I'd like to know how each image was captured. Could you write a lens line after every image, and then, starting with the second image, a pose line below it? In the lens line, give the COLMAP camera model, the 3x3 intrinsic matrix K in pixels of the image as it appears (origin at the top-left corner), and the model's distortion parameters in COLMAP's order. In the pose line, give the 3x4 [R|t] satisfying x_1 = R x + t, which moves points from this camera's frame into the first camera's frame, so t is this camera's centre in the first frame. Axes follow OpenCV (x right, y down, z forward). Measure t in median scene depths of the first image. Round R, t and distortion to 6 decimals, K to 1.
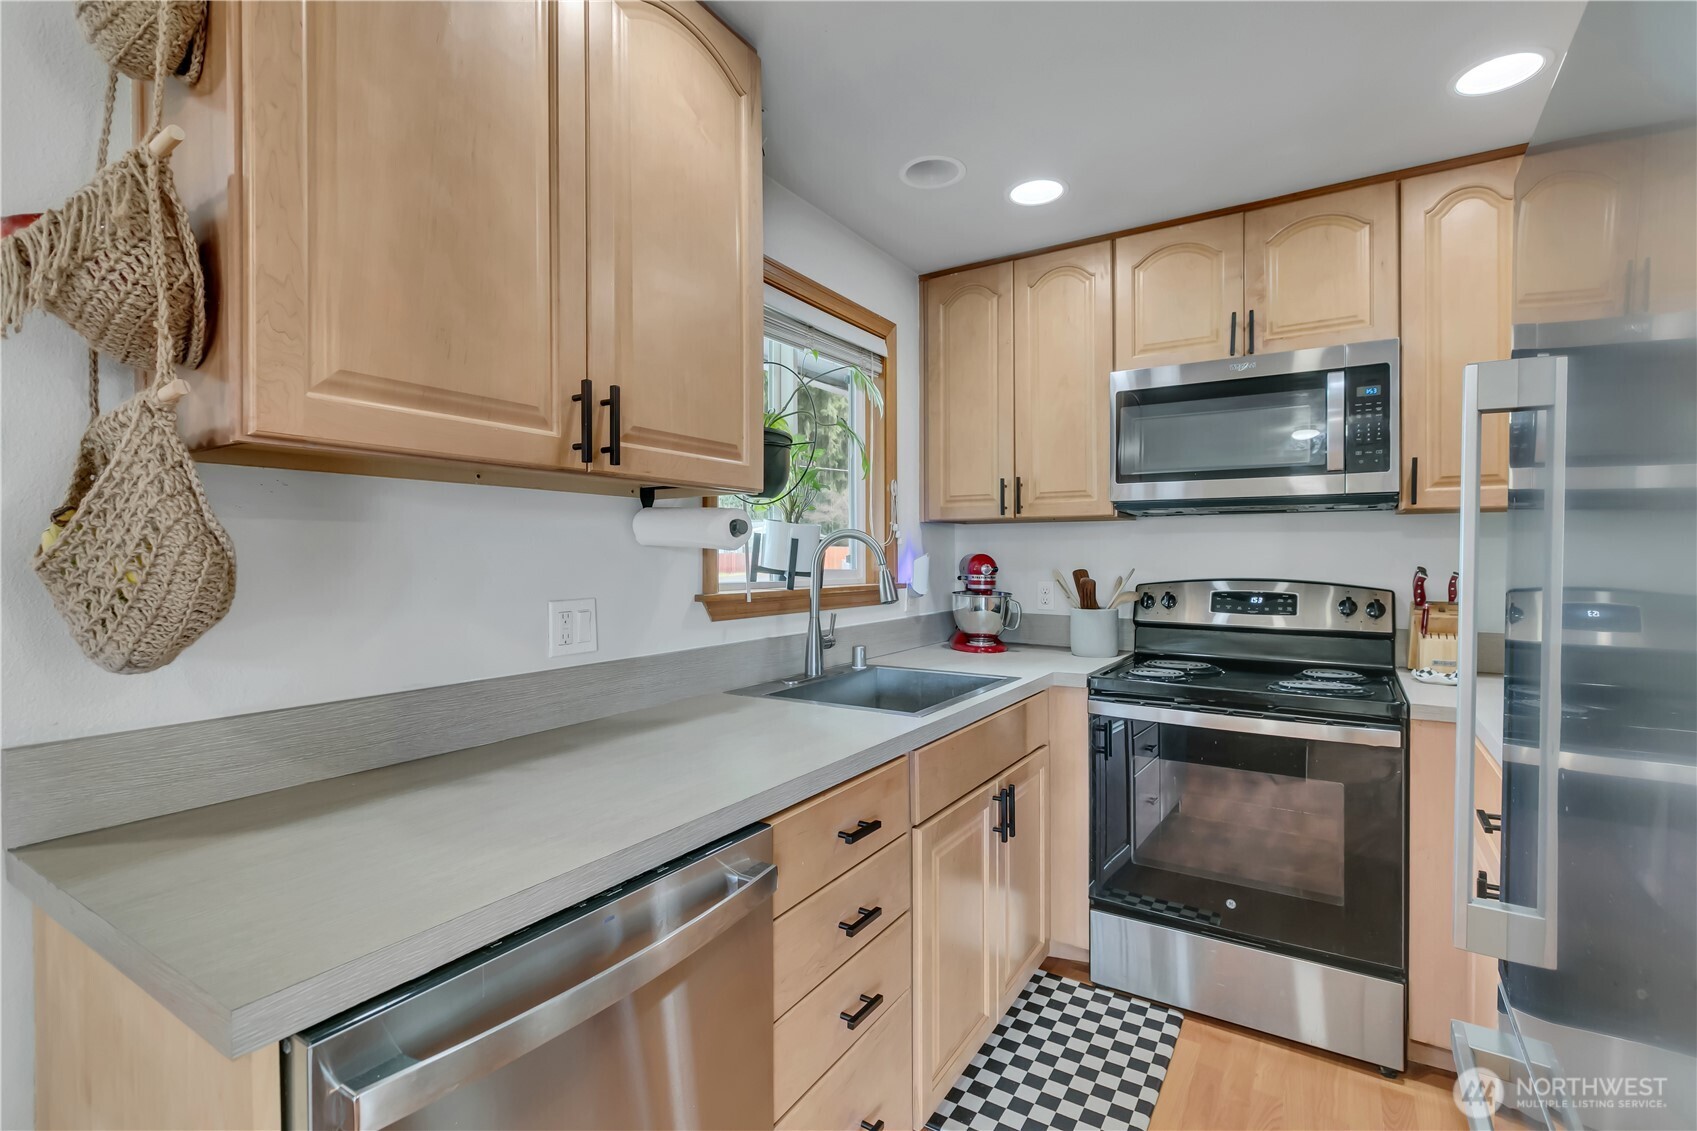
lens RADIAL K [[788.9, 0, 854.6], [0, 788.9, 562.4], [0, 0, 1]] dist [0.001763, -0.000299]
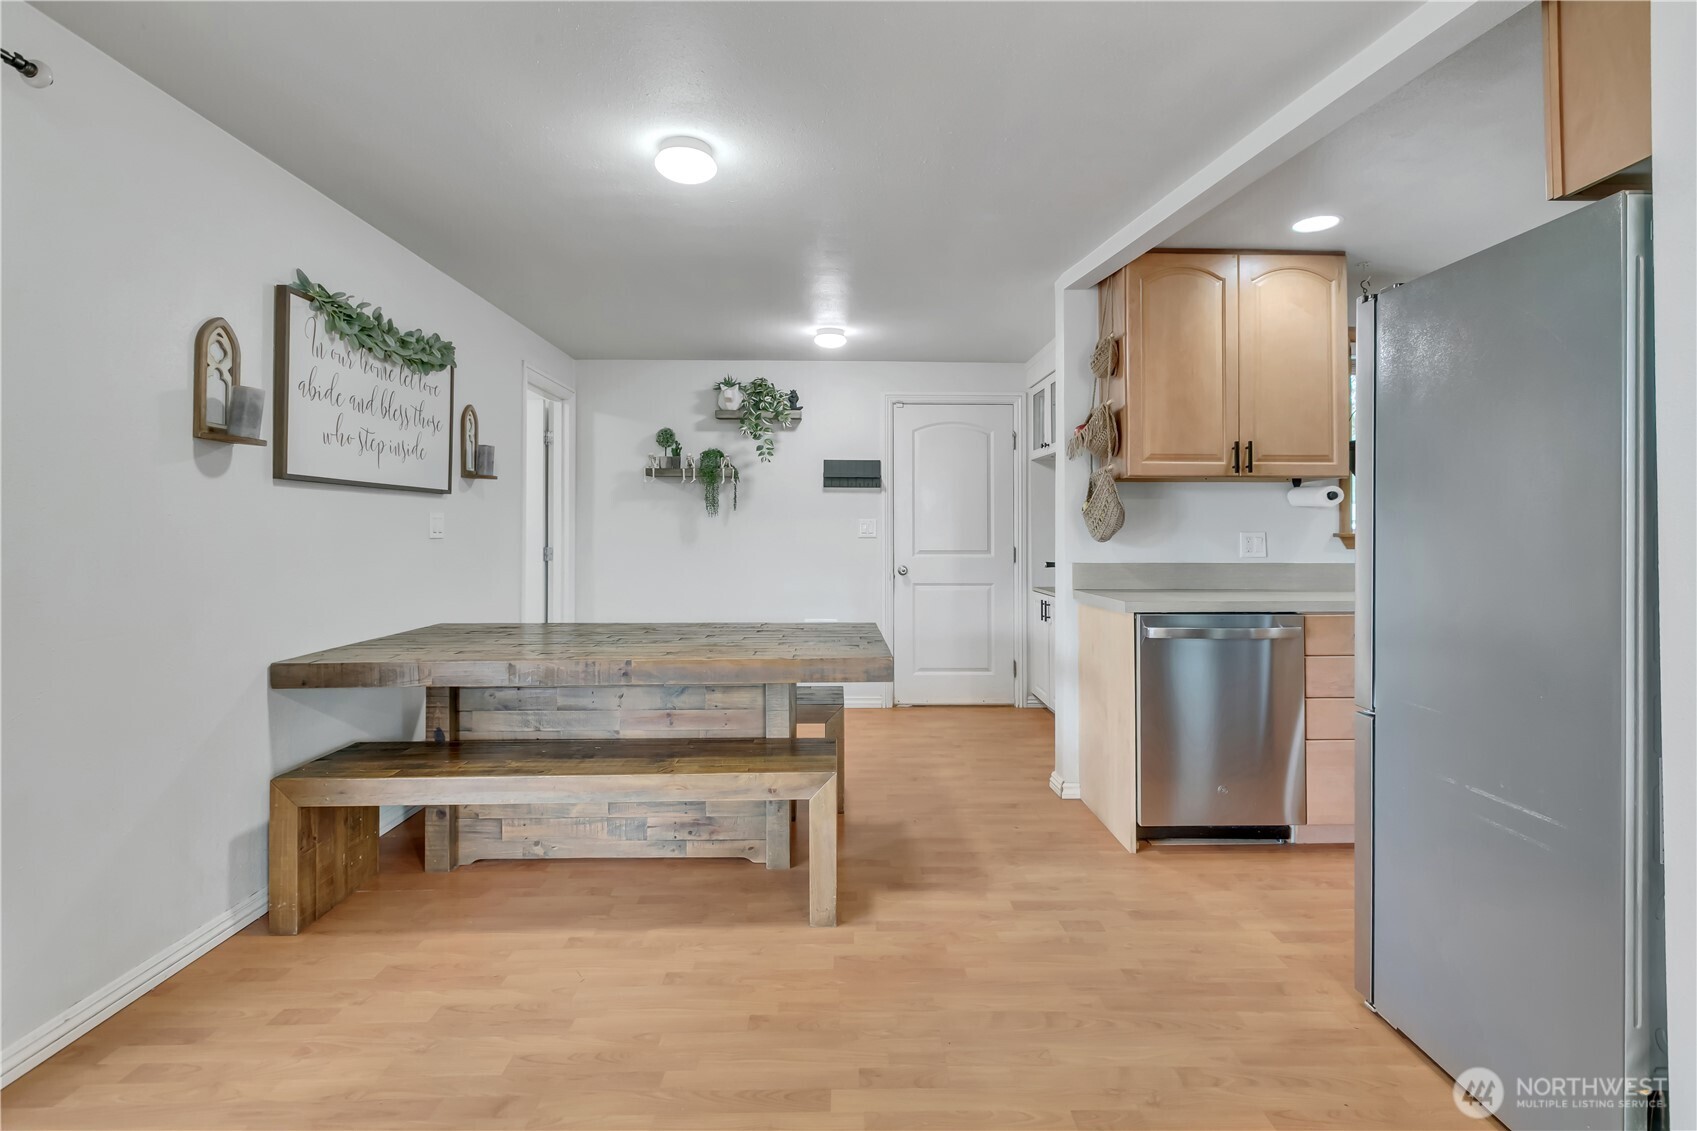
lens RADIAL K [[788.9, 0, 868.8], [0, 788.9, 532.6], [0, 0, 1]] dist [0.001763, -0.000299]
pose [[0.558761, -0.004171, -0.829319, 0.405513], [-0.007012, 0.999928, -0.009753, 0.036922], [0.829299, 0.011265, 0.558691, -0.518382]]
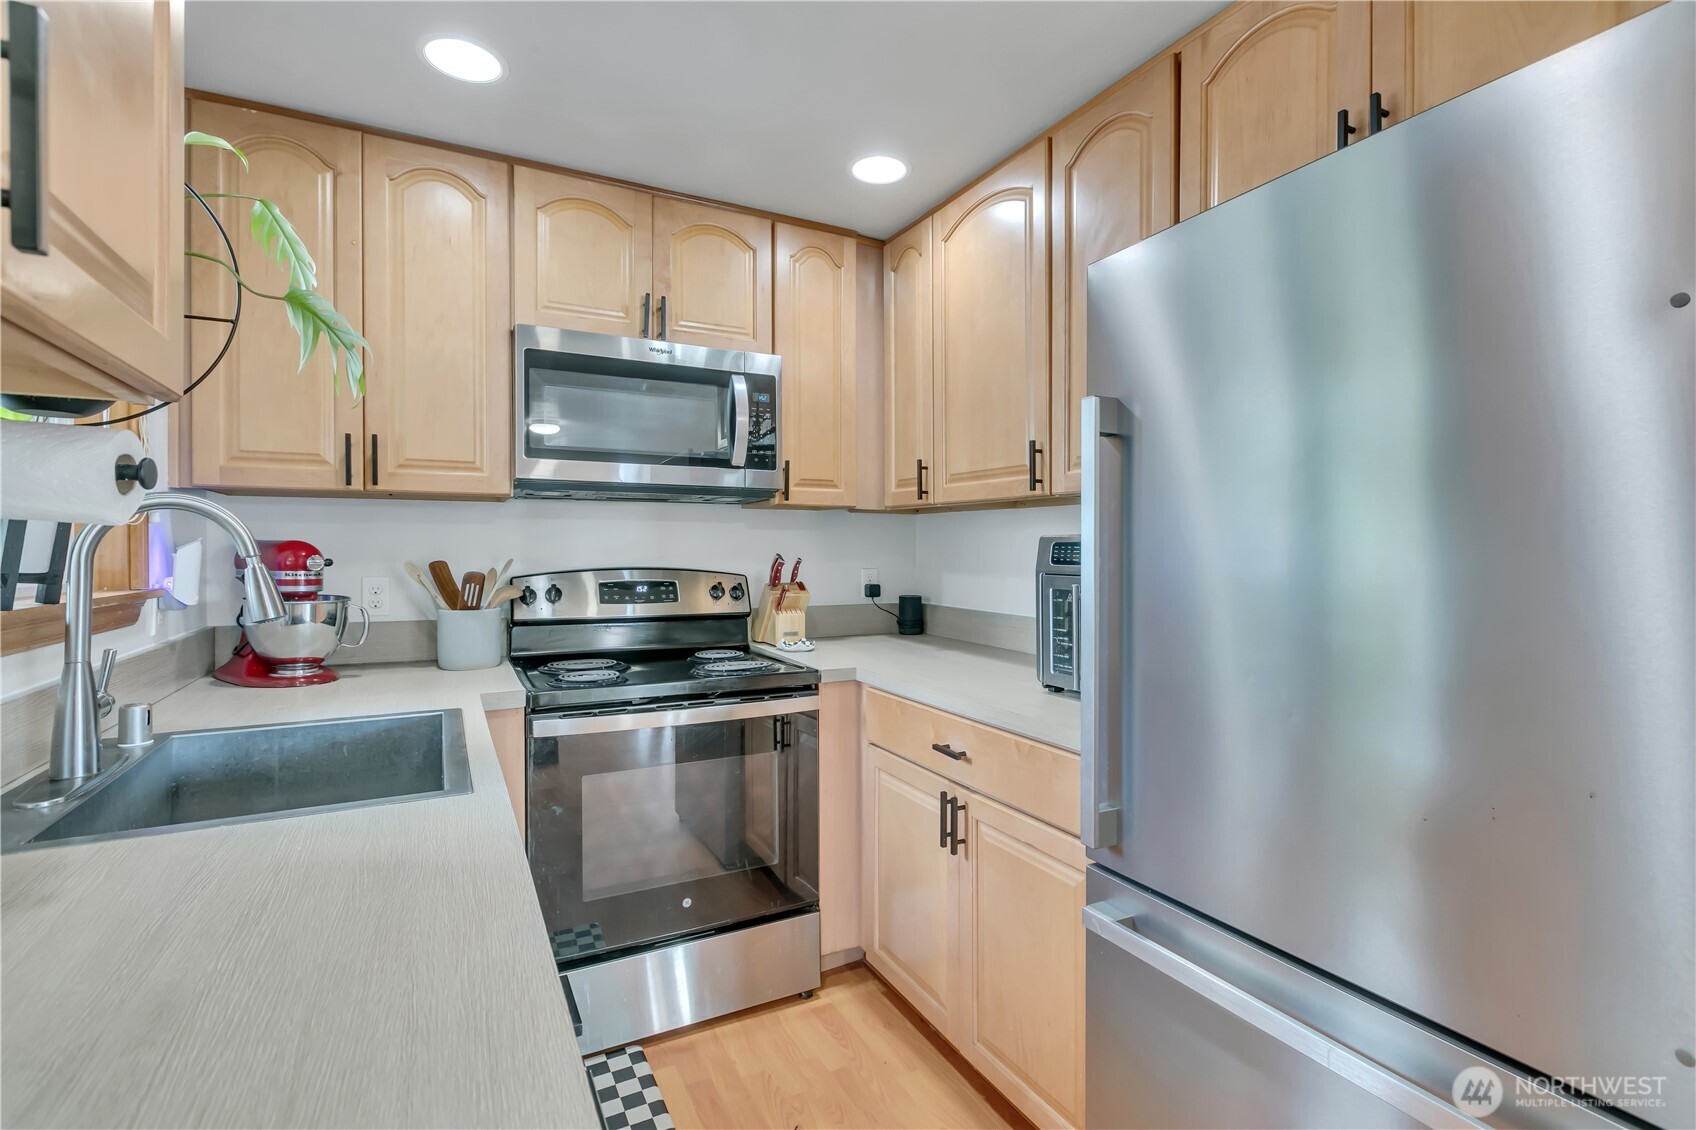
lens RADIAL K [[788.4, 0, 867.4], [0, 788.4, 544.1], [0, 0, 1]] dist [0.001763, -0.000299]
pose [[0.492016, 0.003994, 0.870577, -0.225245], [0.005192, 0.999958, -0.007522, 0.000239], [-0.870571, 0.008221, 0.491975, 0.283441]]
